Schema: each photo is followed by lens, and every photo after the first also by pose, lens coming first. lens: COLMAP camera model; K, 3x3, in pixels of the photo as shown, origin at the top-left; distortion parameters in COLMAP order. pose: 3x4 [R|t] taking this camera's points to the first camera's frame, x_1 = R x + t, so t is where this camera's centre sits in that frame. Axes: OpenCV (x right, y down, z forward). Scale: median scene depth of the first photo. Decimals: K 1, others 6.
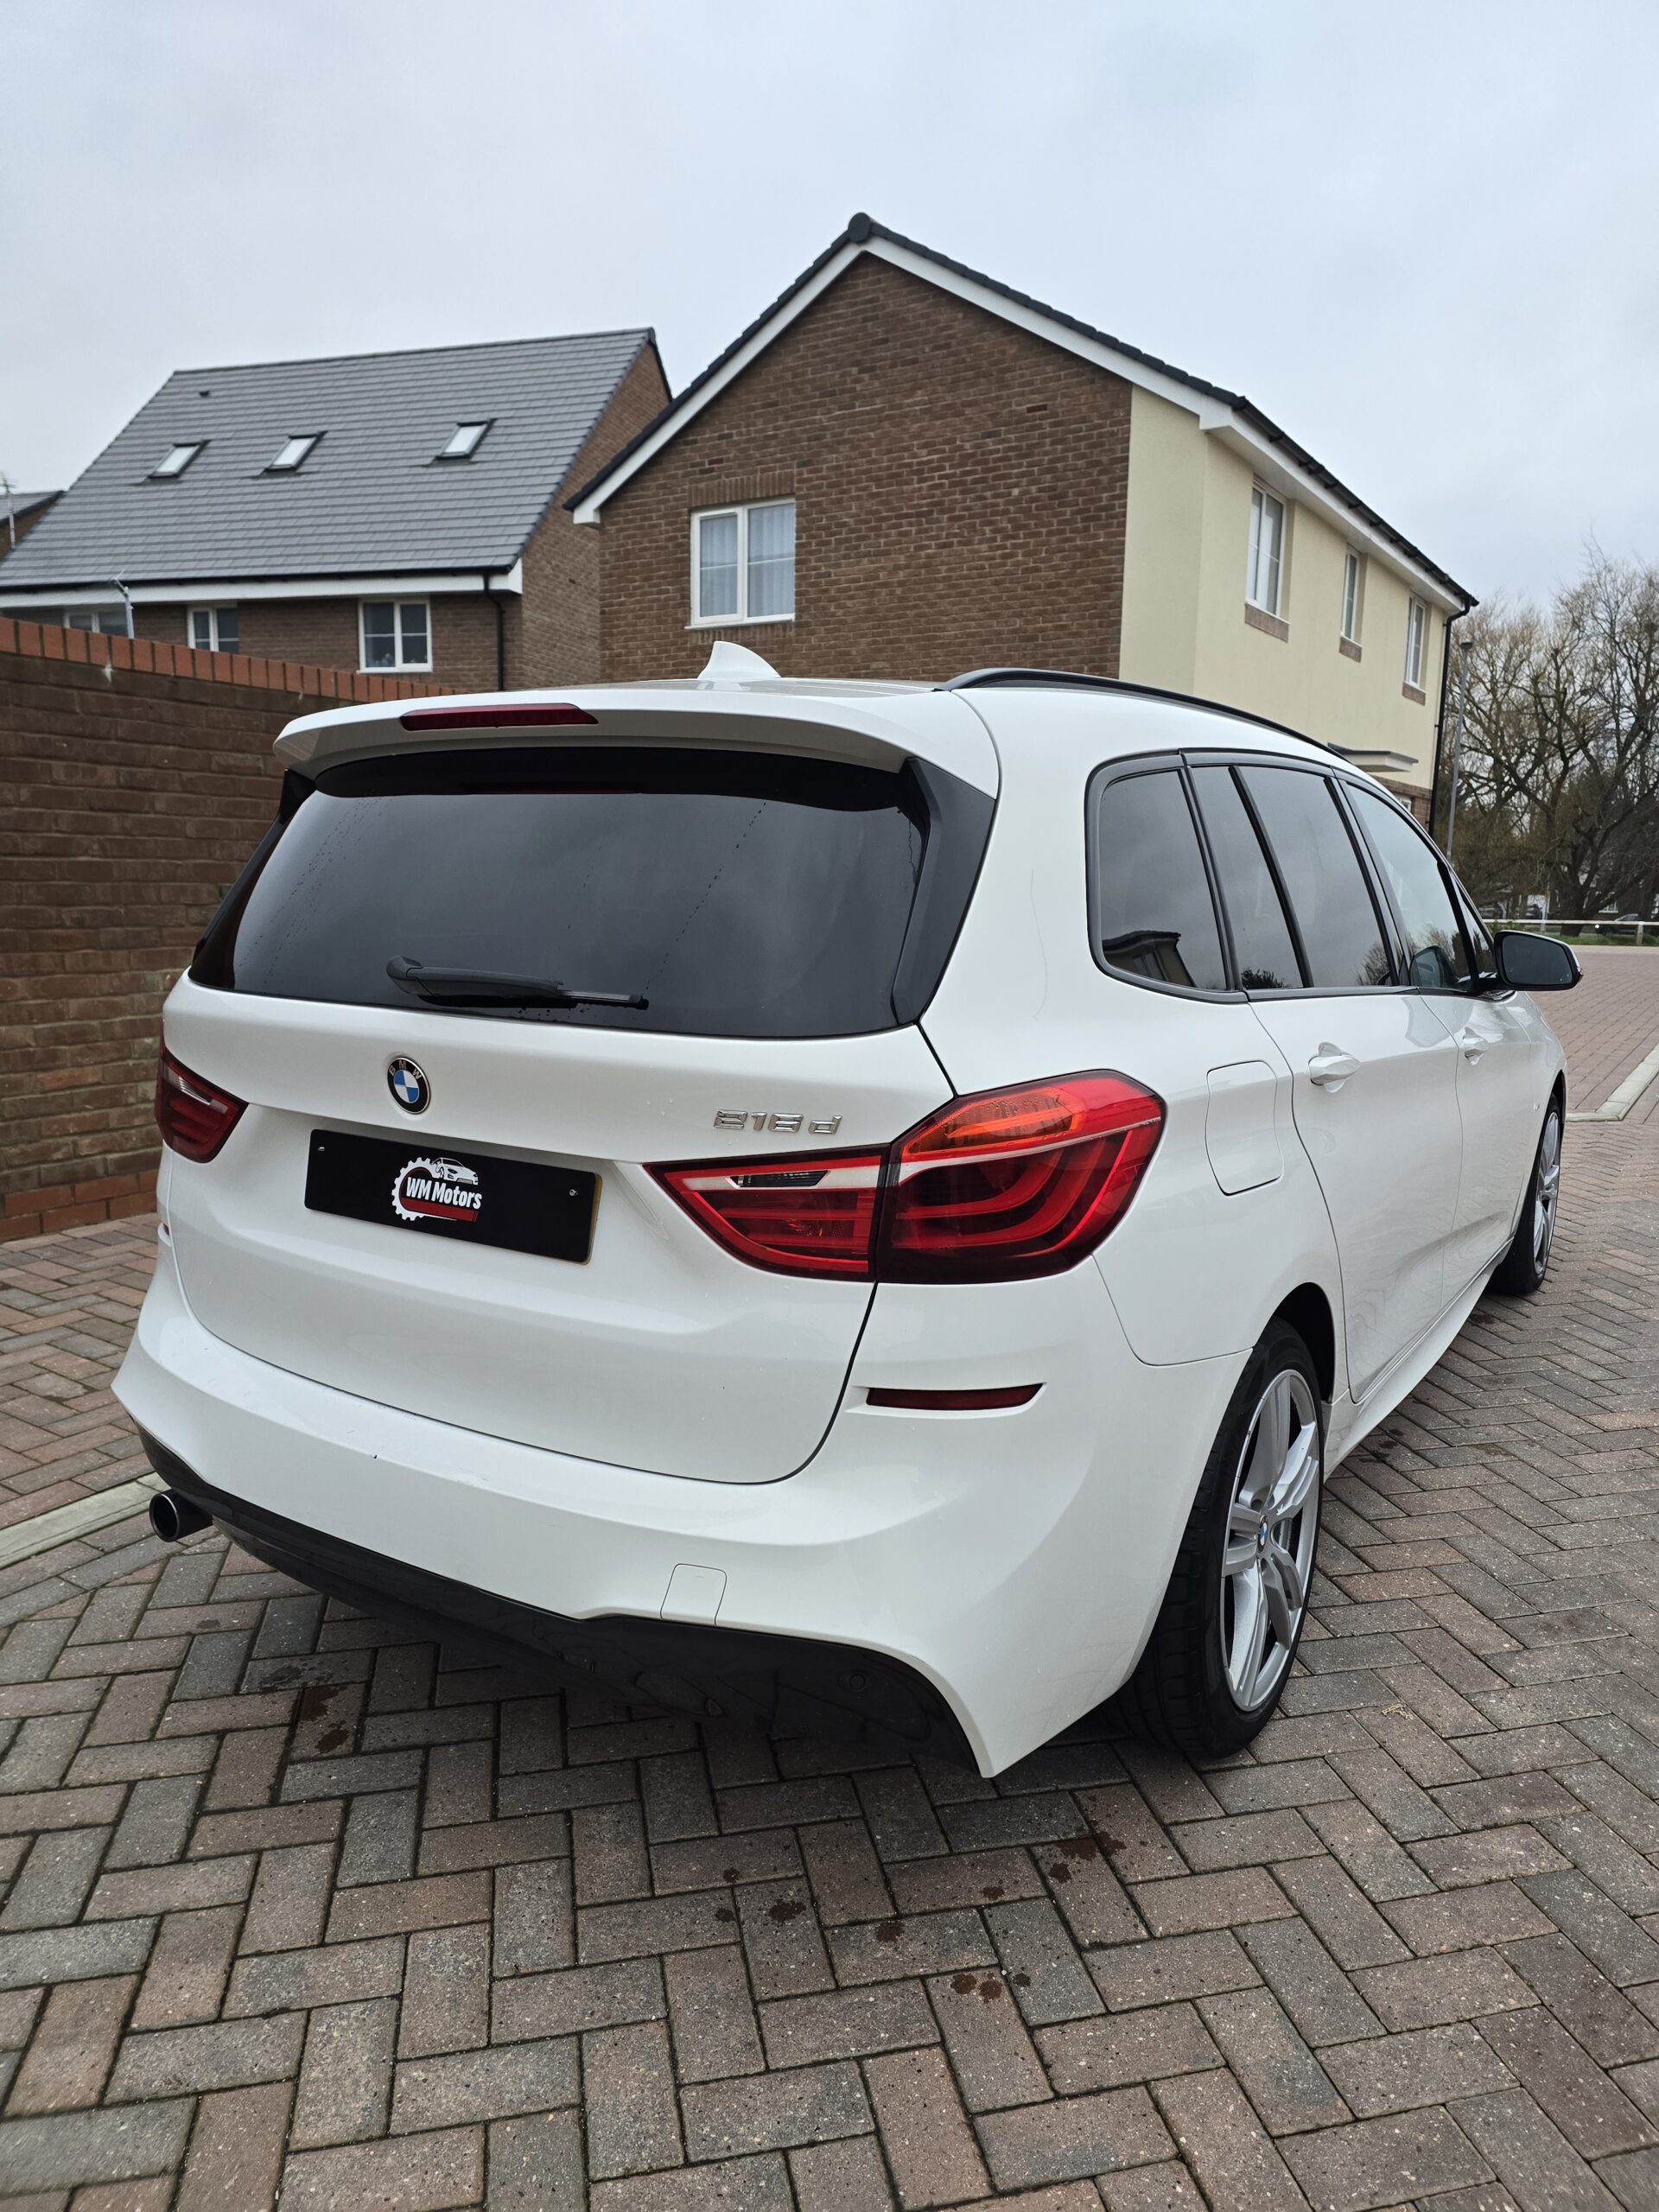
lens RADIAL K [[1481.4, 0, 848.9], [0, 1481.4, 1098.5], [0, 0, 1]] dist [0.066969, -0.070815]
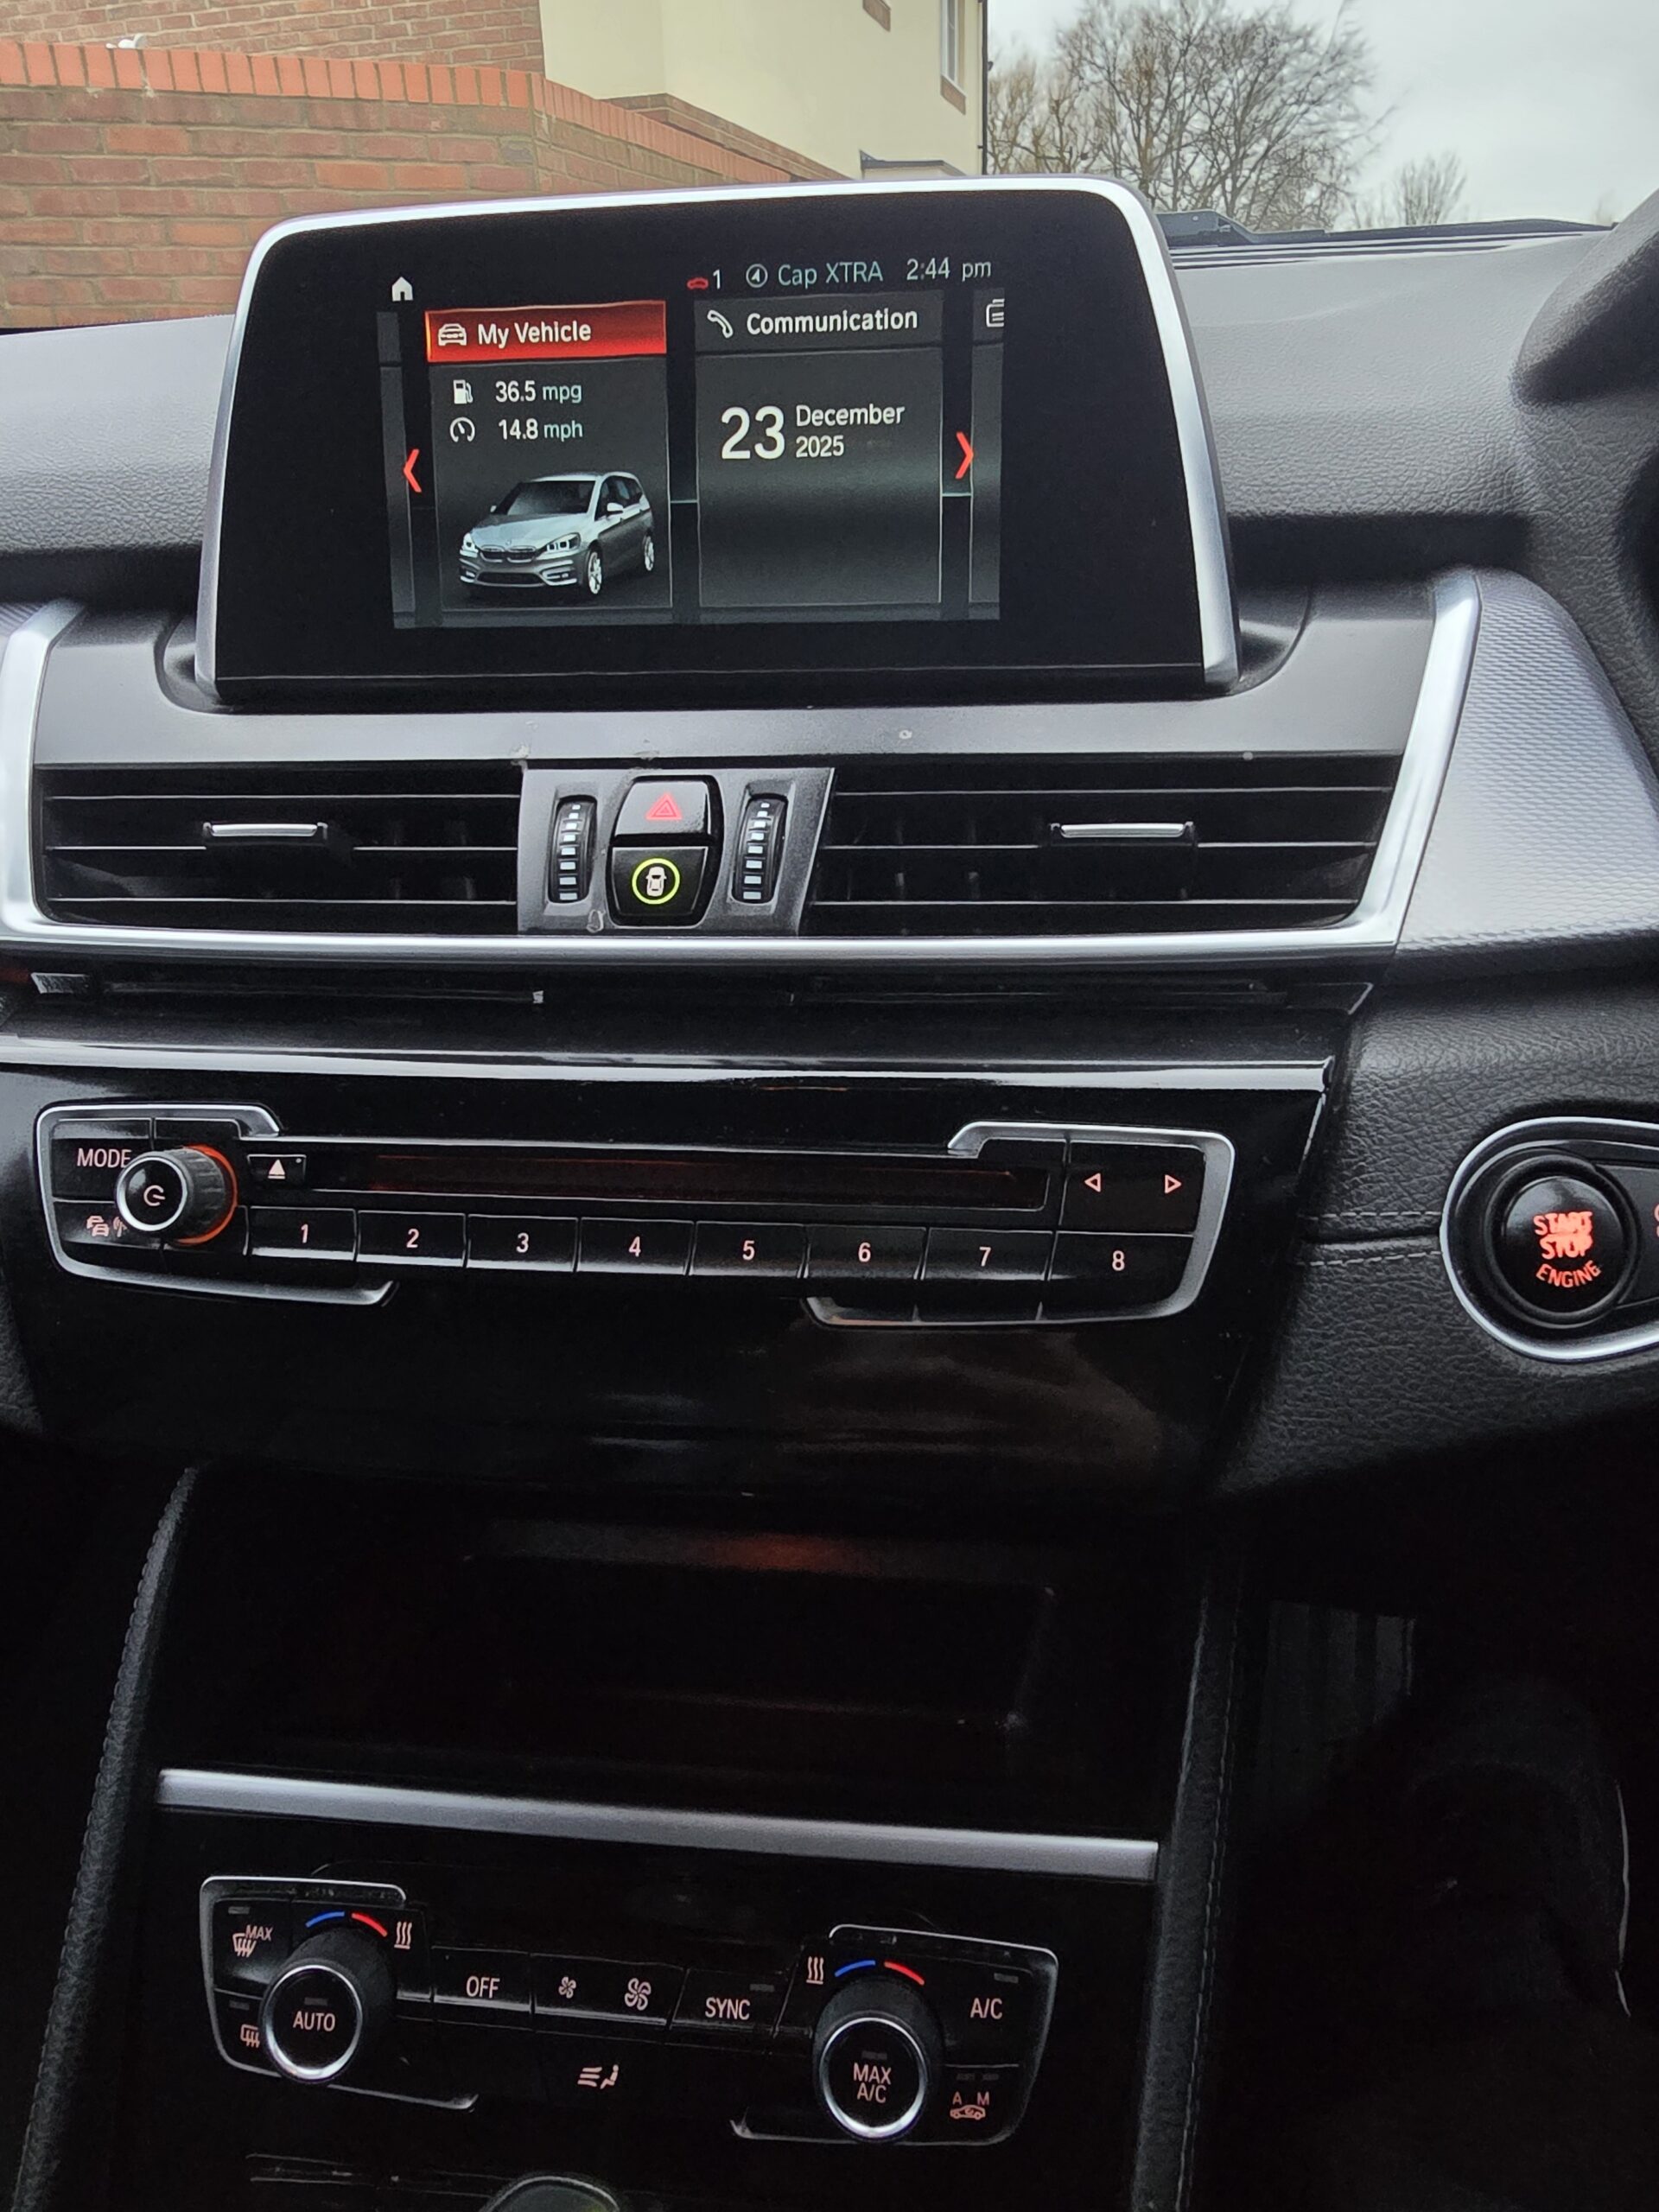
lens RADIAL K [[1487.3, 0, 832.6], [0, 1487.3, 1030.7], [0, 0, 1]] dist [-0.005749, -0.003505]
pose [[0.952085, -0.165805, 0.256989, 0.072462], [0.096585, 0.960293, 0.261741, -0.027055], [-0.290183, -0.224378, 0.930295, 0.319183]]
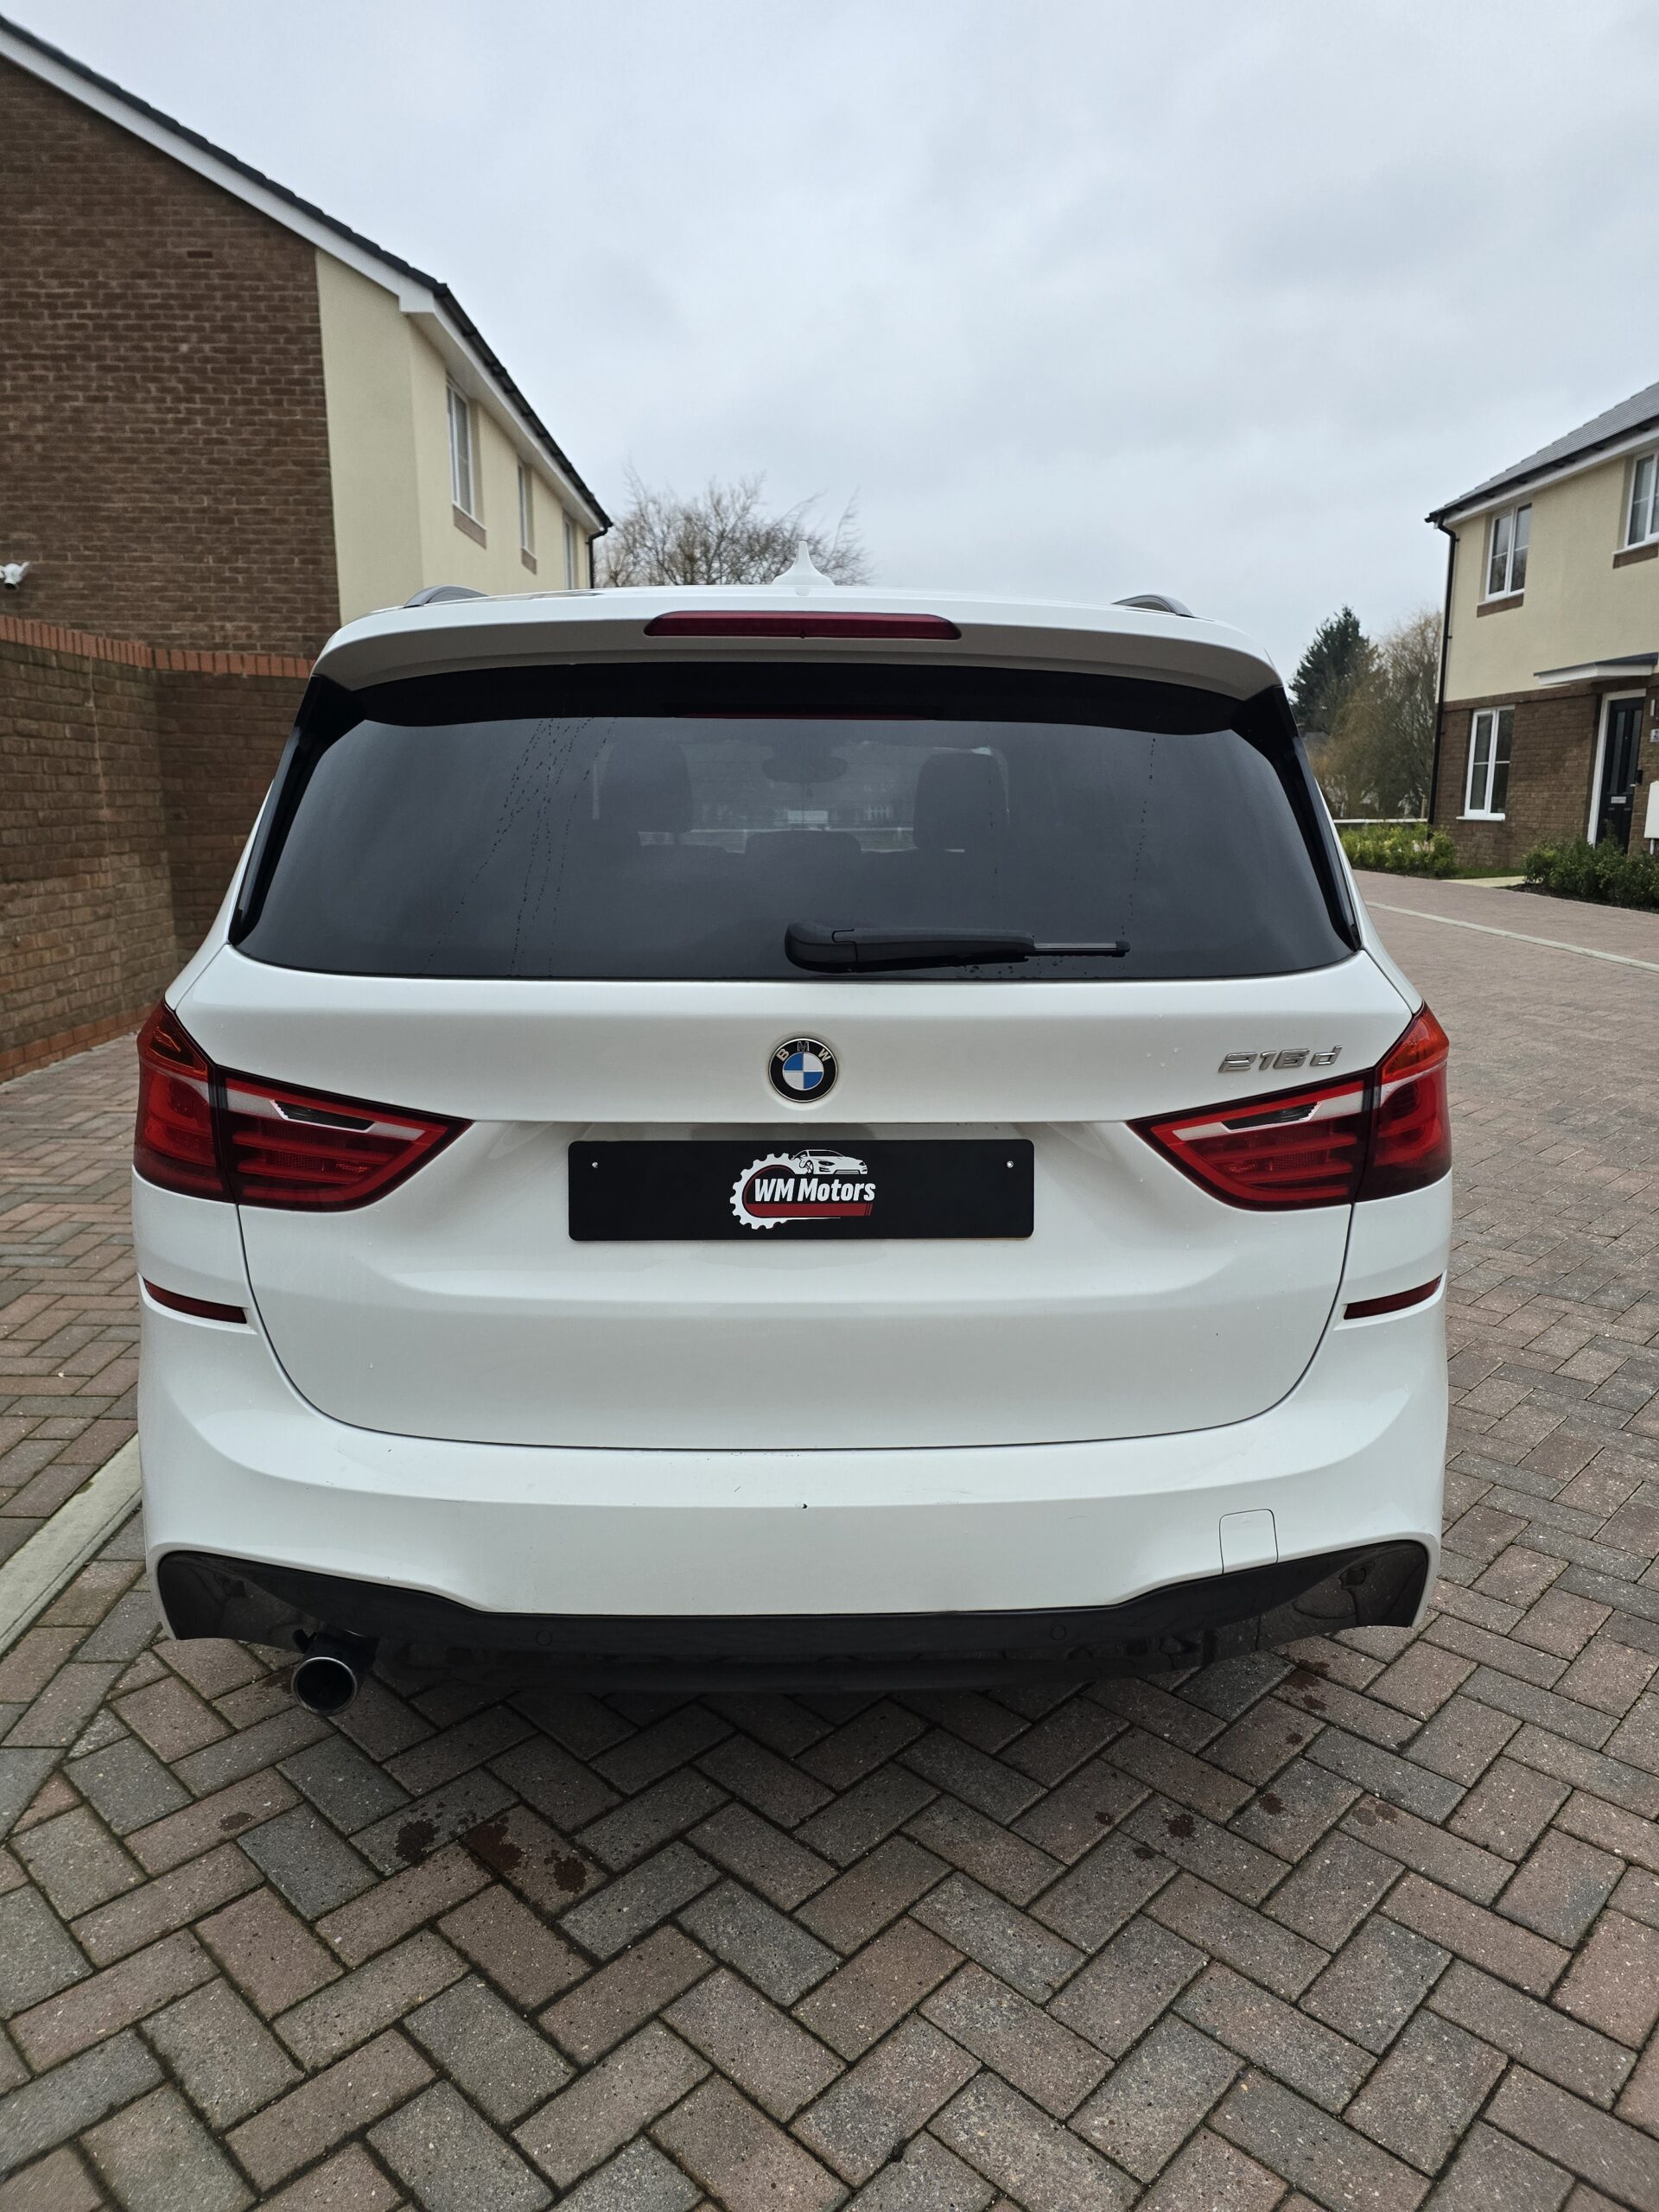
lens RADIAL K [[1489.1, 0, 837.9], [0, 1489.1, 1099.3], [0, 0, 1]] dist [0.068015, -0.063702]
pose [[0.829608, -0.126836, 0.543750, -0.113342], [0.095332, 0.991734, 0.085884, -0.009625], [-0.550148, -0.019413, 0.834841, 0.042797]]
